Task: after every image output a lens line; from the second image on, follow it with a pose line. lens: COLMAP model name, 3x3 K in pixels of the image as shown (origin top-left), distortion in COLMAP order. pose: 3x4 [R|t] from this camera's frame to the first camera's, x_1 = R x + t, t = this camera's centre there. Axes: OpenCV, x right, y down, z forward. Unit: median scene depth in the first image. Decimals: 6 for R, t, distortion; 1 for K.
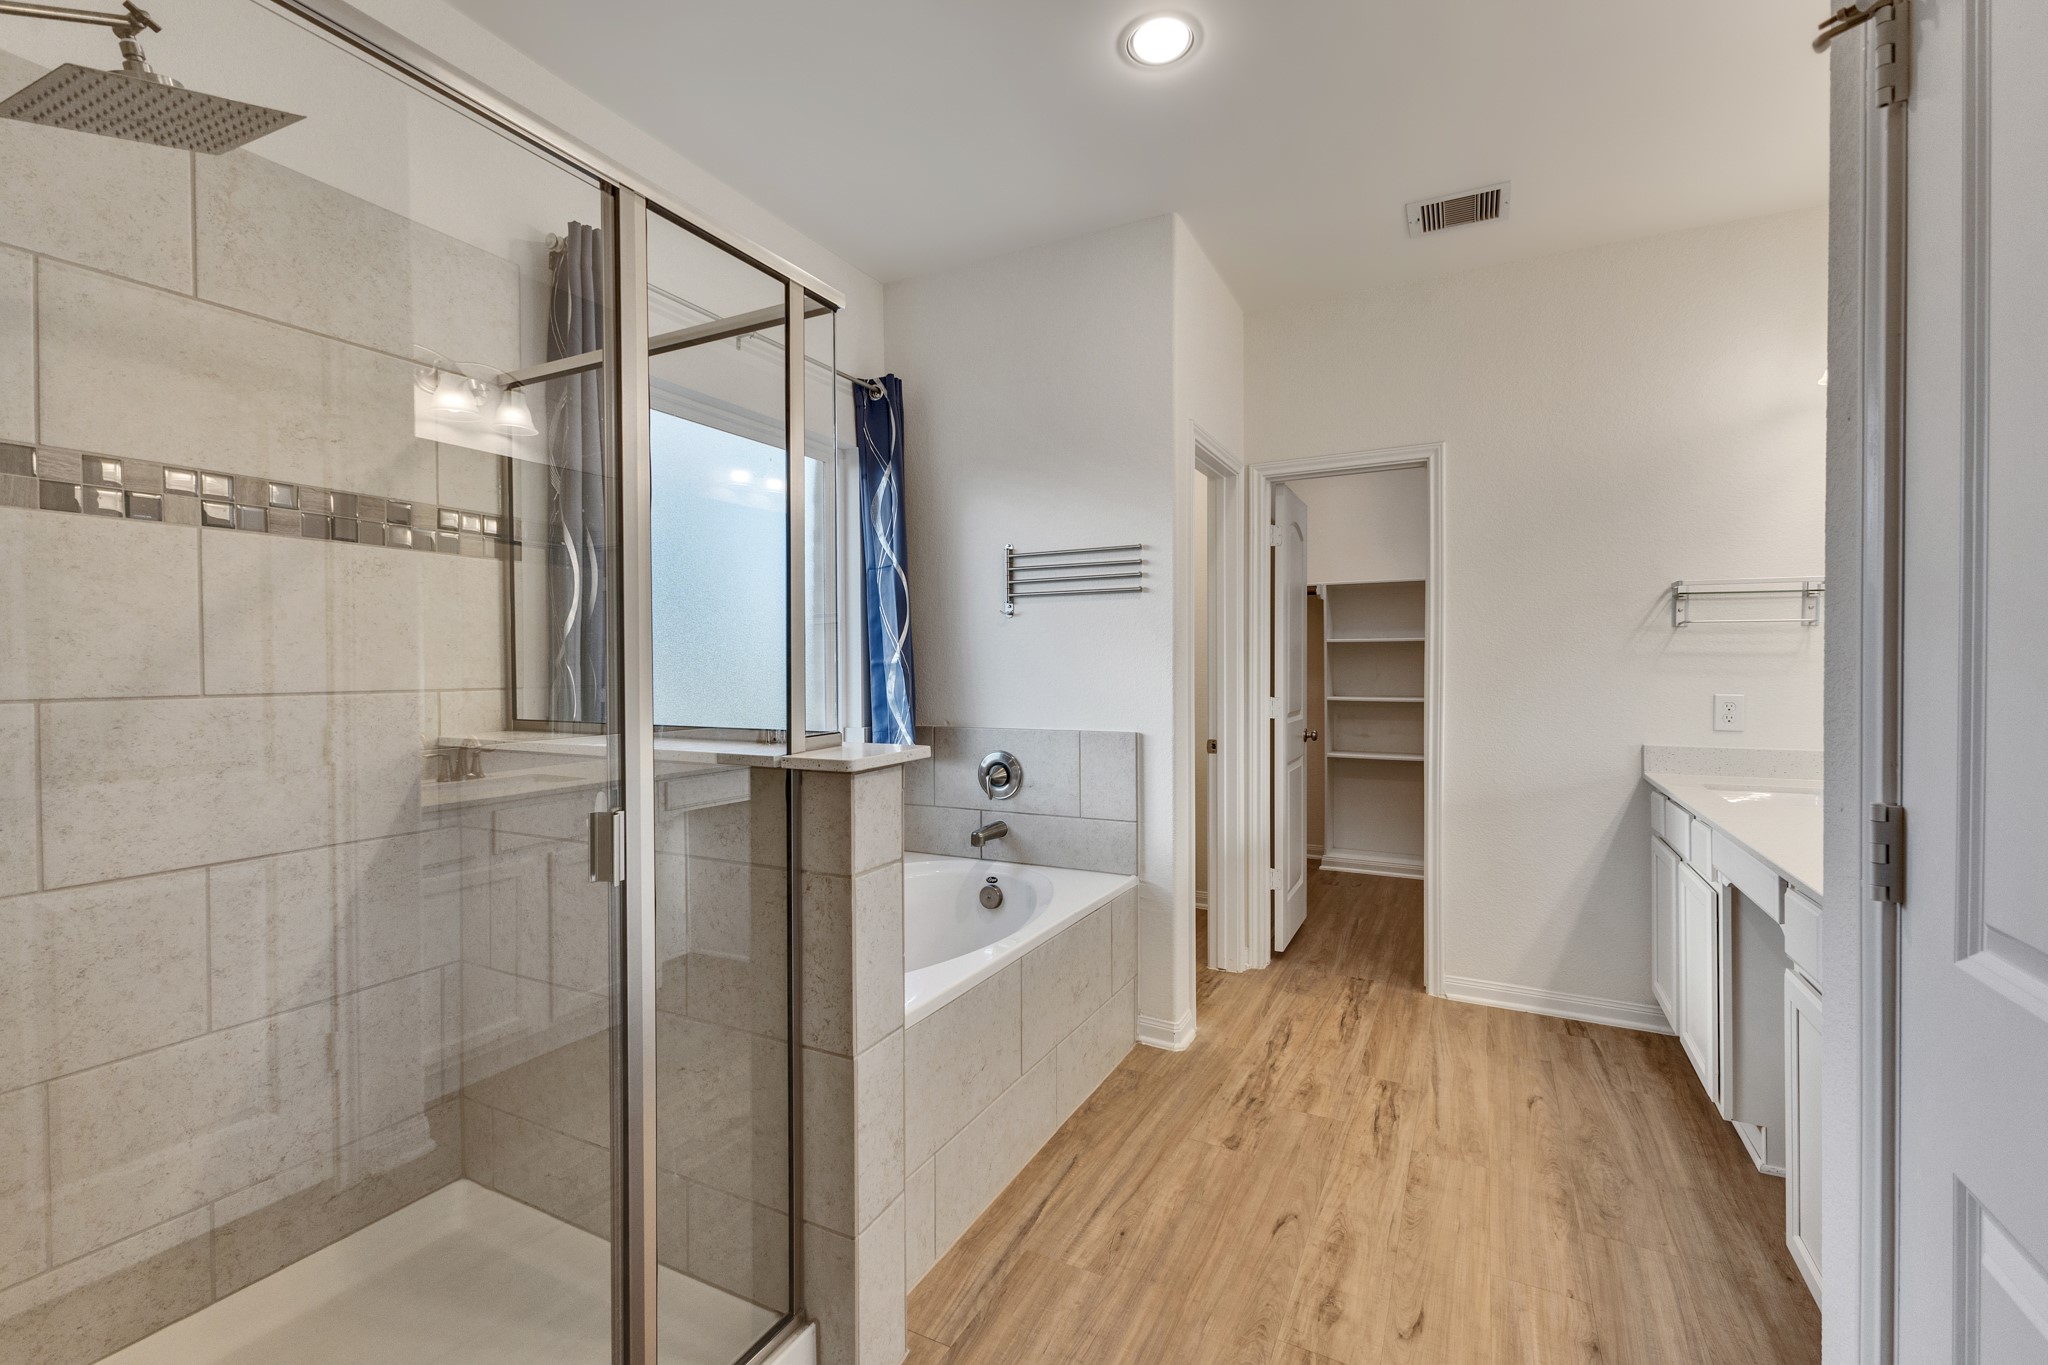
lens RADIAL K [[881.7, 0, 1024.4], [0, 881.7, 675.7], [0, 0, 1]] dist [0.014071, -0.003236]
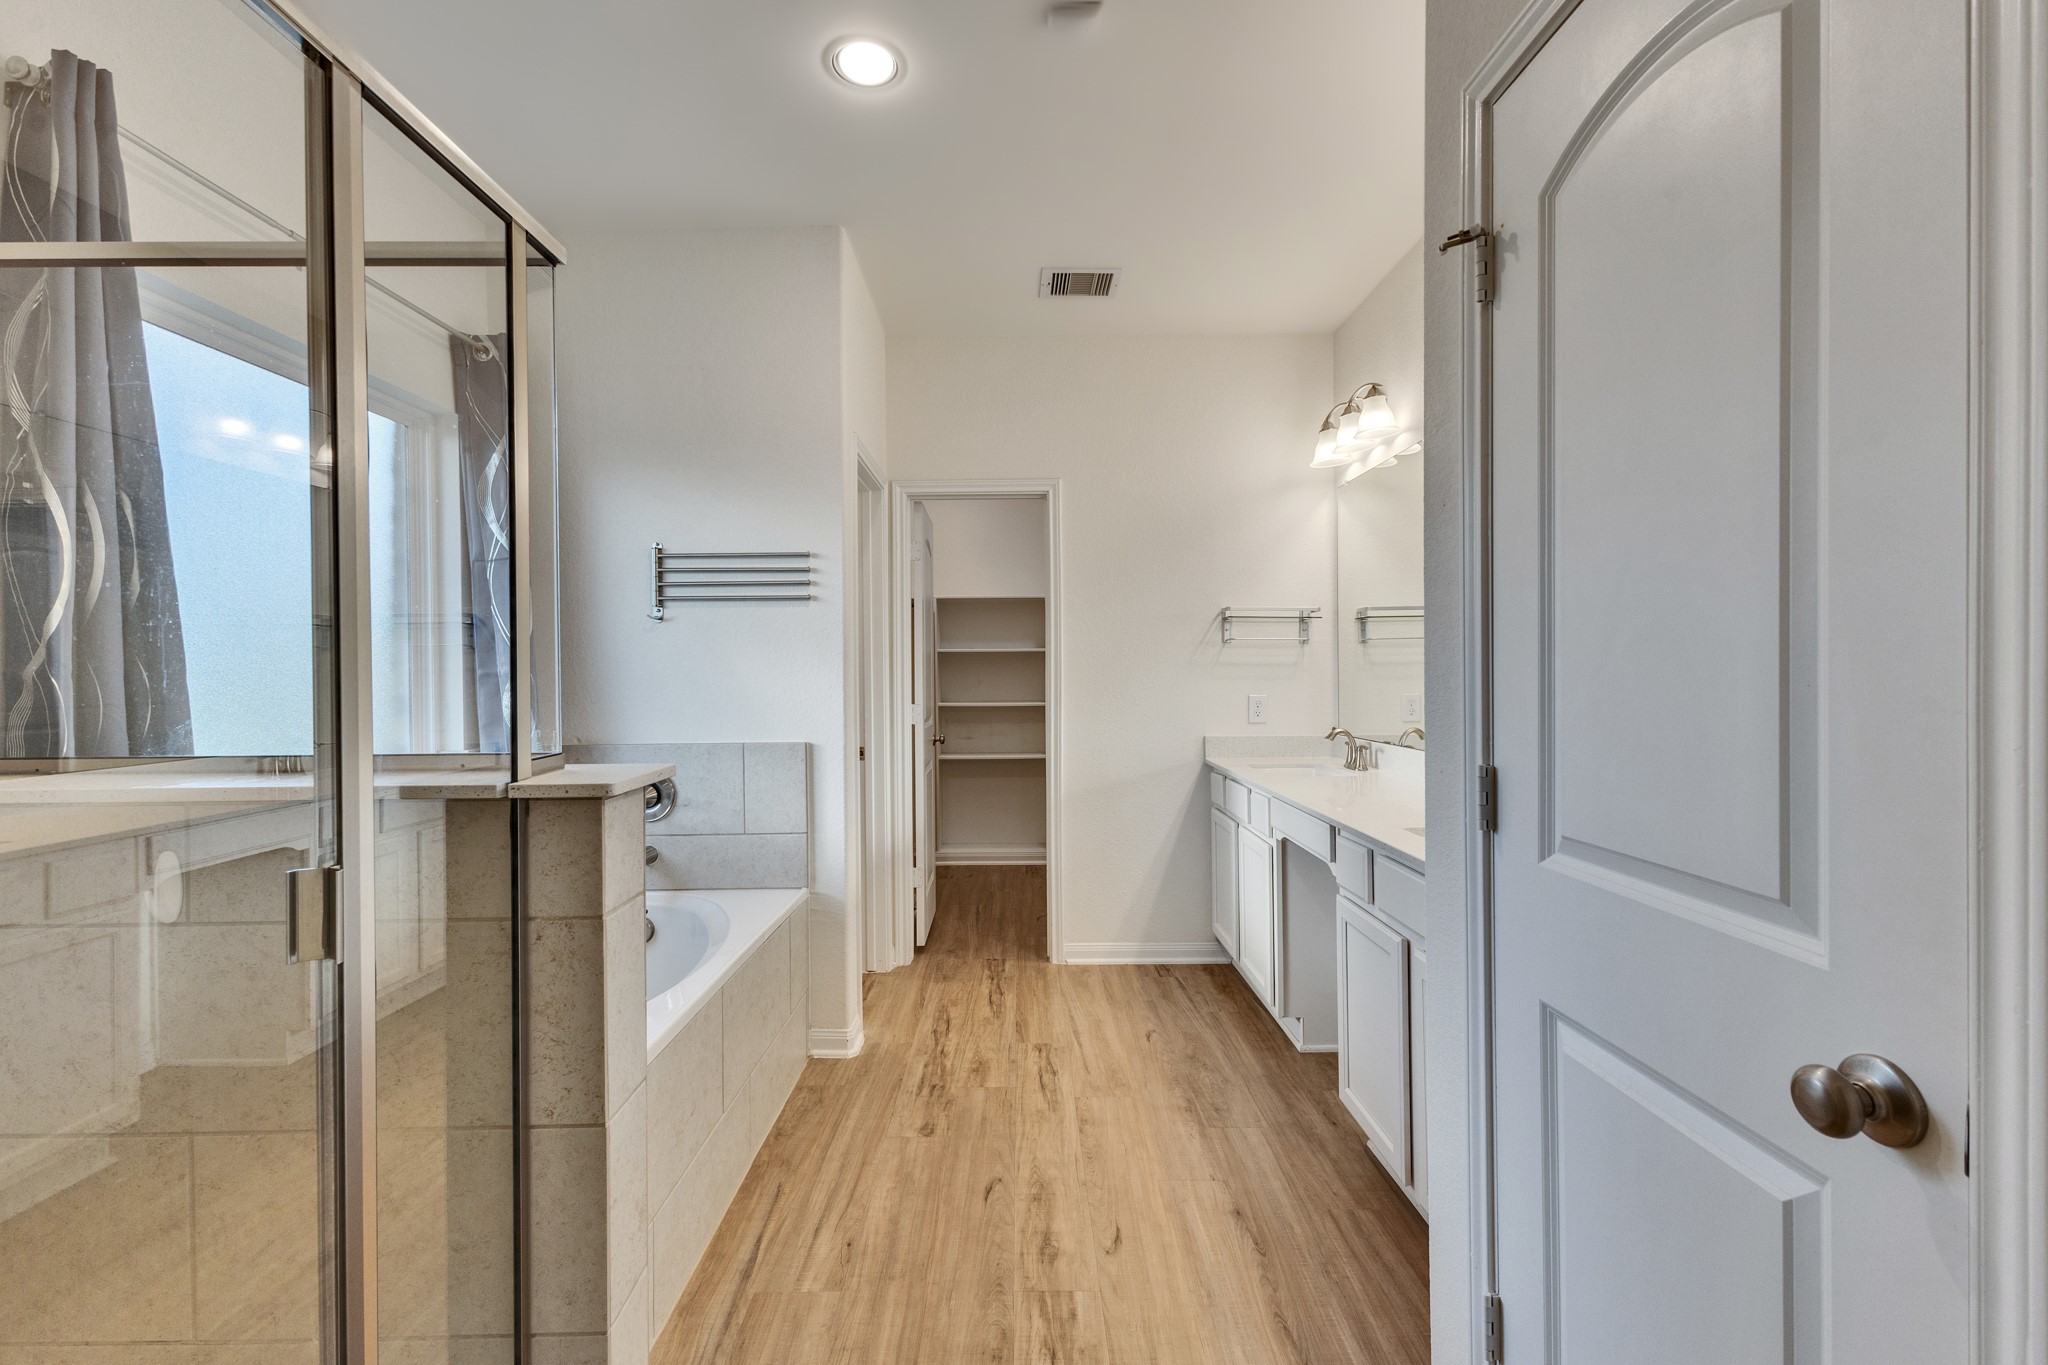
lens RADIAL K [[881.7, 0, 1024.4], [0, 881.7, 675.7], [0, 0, 1]] dist [0.014071, -0.003236]
pose [[0.882413, -0.004289, 0.470457, -0.138075], [0.009019, 0.999929, -0.007800, -0.000371], [-0.470390, 0.011126, 0.882389, 0.015613]]
